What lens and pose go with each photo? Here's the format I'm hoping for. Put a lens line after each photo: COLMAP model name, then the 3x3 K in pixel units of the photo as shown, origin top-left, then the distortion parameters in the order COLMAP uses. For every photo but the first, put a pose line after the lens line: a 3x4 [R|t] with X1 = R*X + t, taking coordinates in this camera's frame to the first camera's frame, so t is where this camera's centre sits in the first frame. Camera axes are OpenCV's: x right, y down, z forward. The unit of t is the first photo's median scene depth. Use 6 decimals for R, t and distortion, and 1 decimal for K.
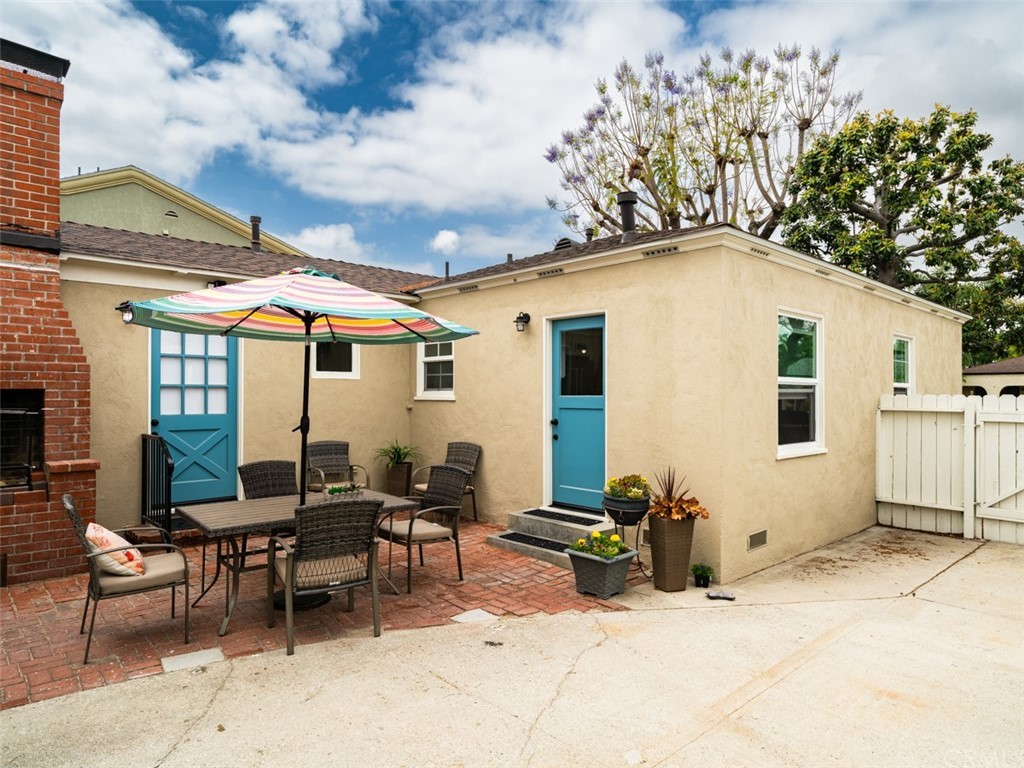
lens RADIAL K [[609.7, 0, 512.0], [0, 609.7, 384.0], [0, 0, 1]] dist [0.005219, 0.001256]
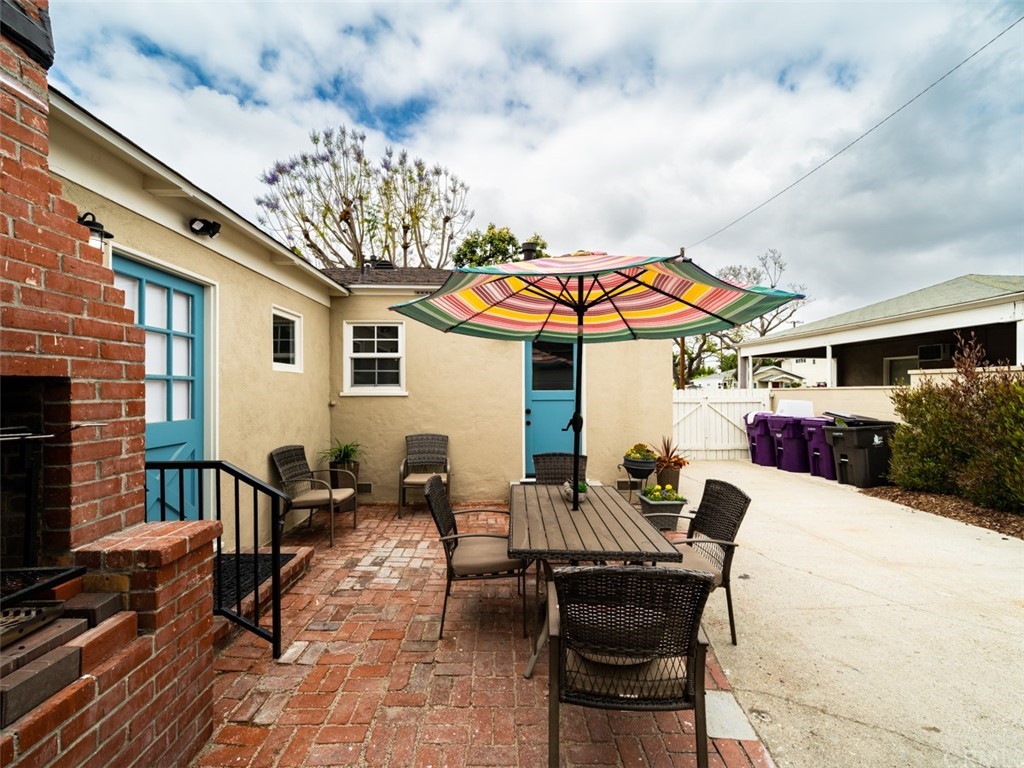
lens RADIAL K [[413.1, 0, 511.8], [0, 413.1, 388.0], [0, 0, 1]] dist [-0.001717, -0.000414]
pose [[0.665833, 0.001442, 0.746099, -0.596105], [-0.009520, 0.999933, 0.006563, 0.008221], [-0.746040, -0.011472, 0.665803, 0.450851]]
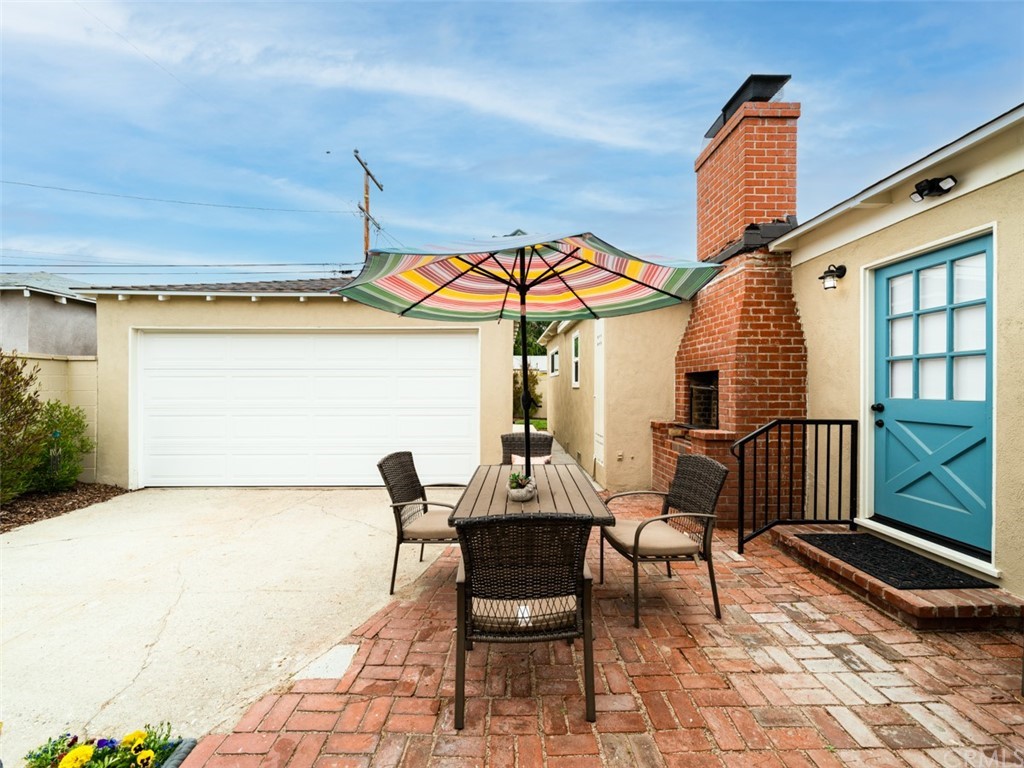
lens RADIAL K [[428.0, 0, 512.0], [0, 428.0, 384.0], [0, 0, 1]] dist [-0.000738, -0.000144]
pose [[-0.671117, -0.008398, -0.741304, 0.114338], [0.009947, 0.999744, -0.020331, 0.038005], [0.741285, -0.021018, -0.670862, 0.978169]]
